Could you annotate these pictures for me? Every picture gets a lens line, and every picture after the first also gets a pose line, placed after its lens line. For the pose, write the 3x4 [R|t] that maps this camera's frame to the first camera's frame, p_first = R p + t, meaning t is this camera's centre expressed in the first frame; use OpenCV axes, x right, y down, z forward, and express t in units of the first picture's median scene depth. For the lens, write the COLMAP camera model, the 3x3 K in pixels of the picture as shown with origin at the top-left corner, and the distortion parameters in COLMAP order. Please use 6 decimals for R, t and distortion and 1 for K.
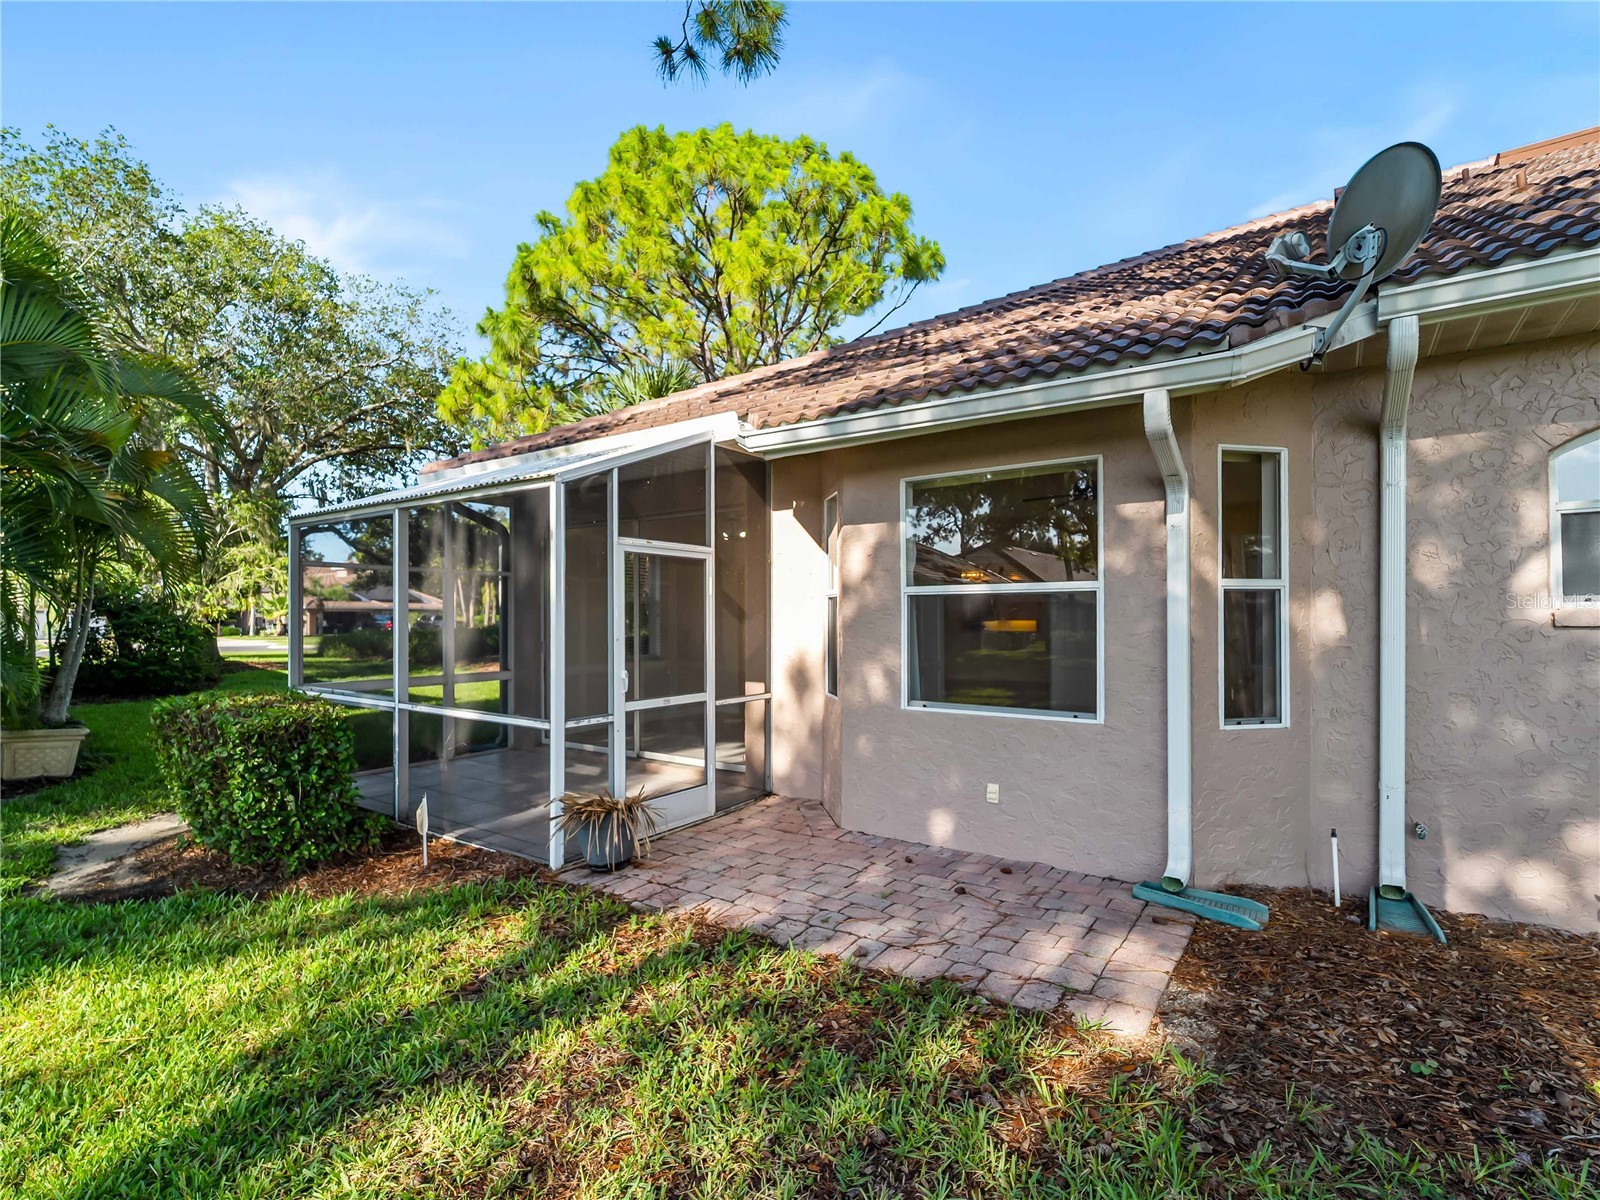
lens RADIAL K [[731.8, 0, 792.7], [0, 731.8, 606.9], [0, 0, 1]] dist [-0.003756, -0.000126]
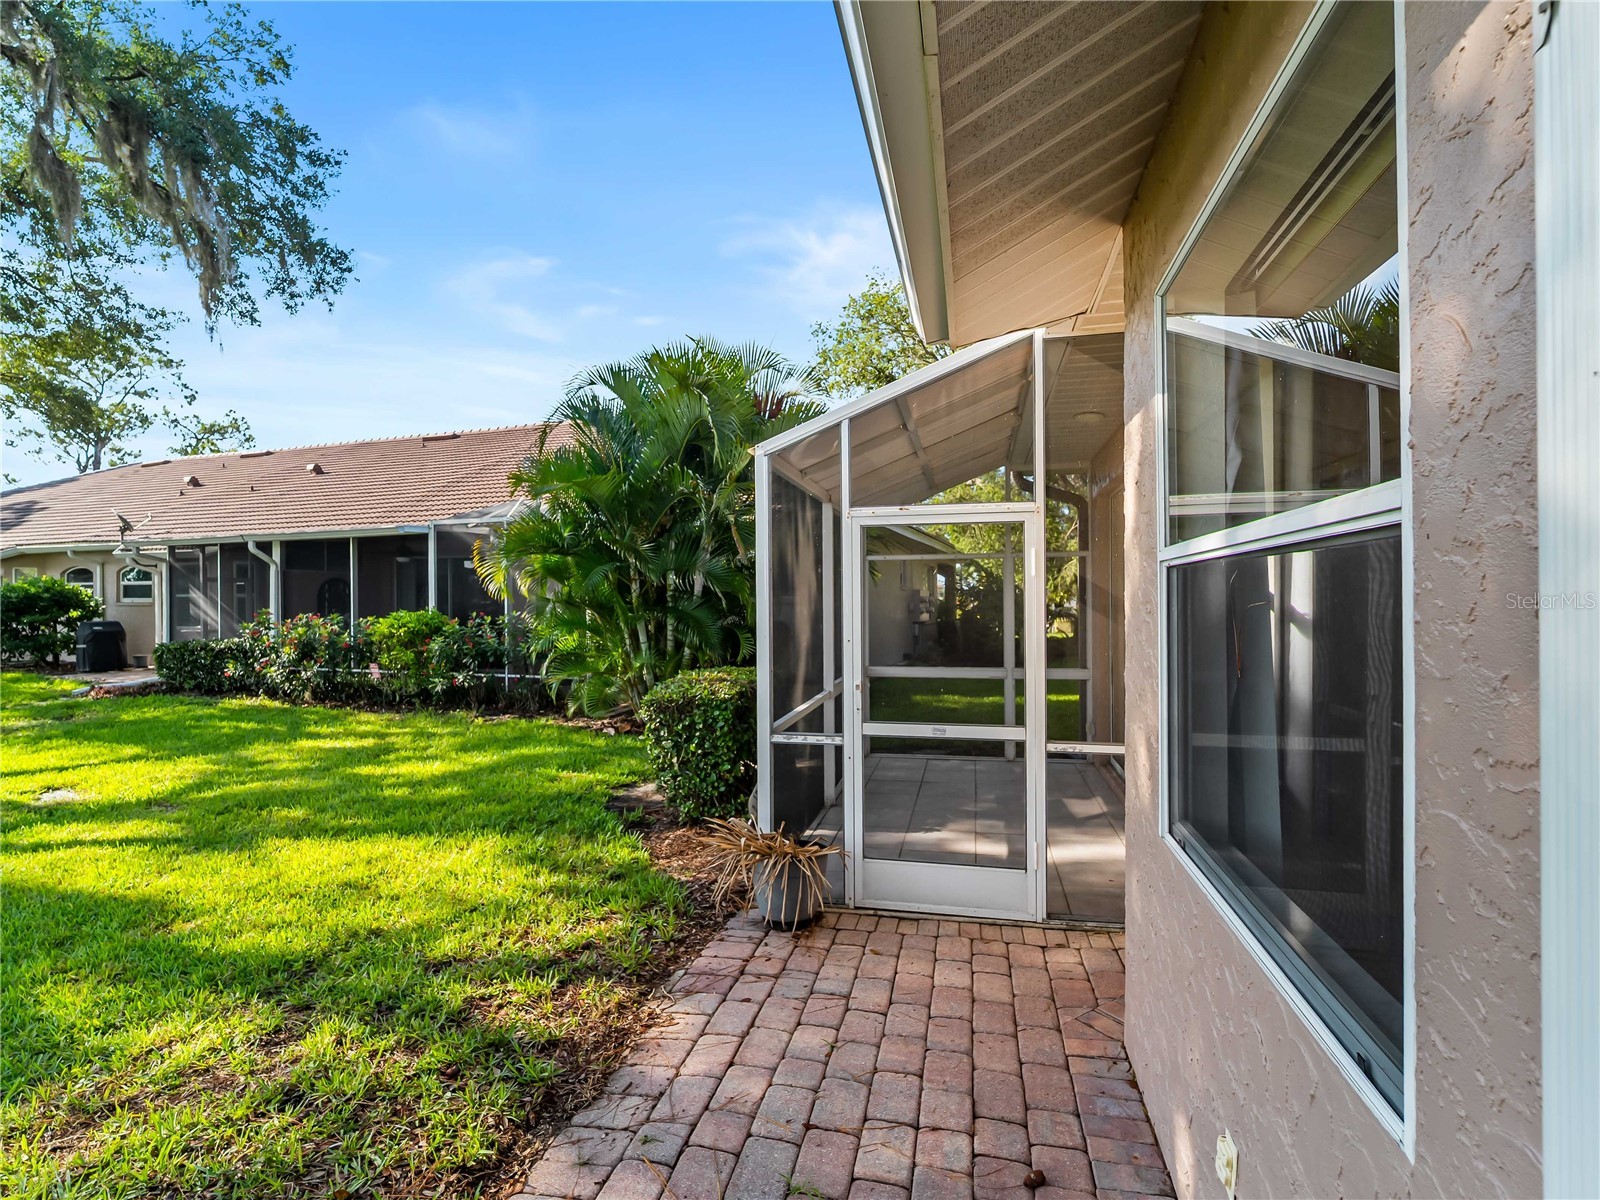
lens RADIAL K [[731.8, 0, 792.2], [0, 731.8, 603.2], [0, 0, 1]] dist [-0.003756, -0.000126]
pose [[0.393173, -0.001945, -0.919463, 0.527117], [0.016728, 0.999847, 0.005039, 0.000089], [0.919313, -0.017362, 0.393145, 0.744957]]
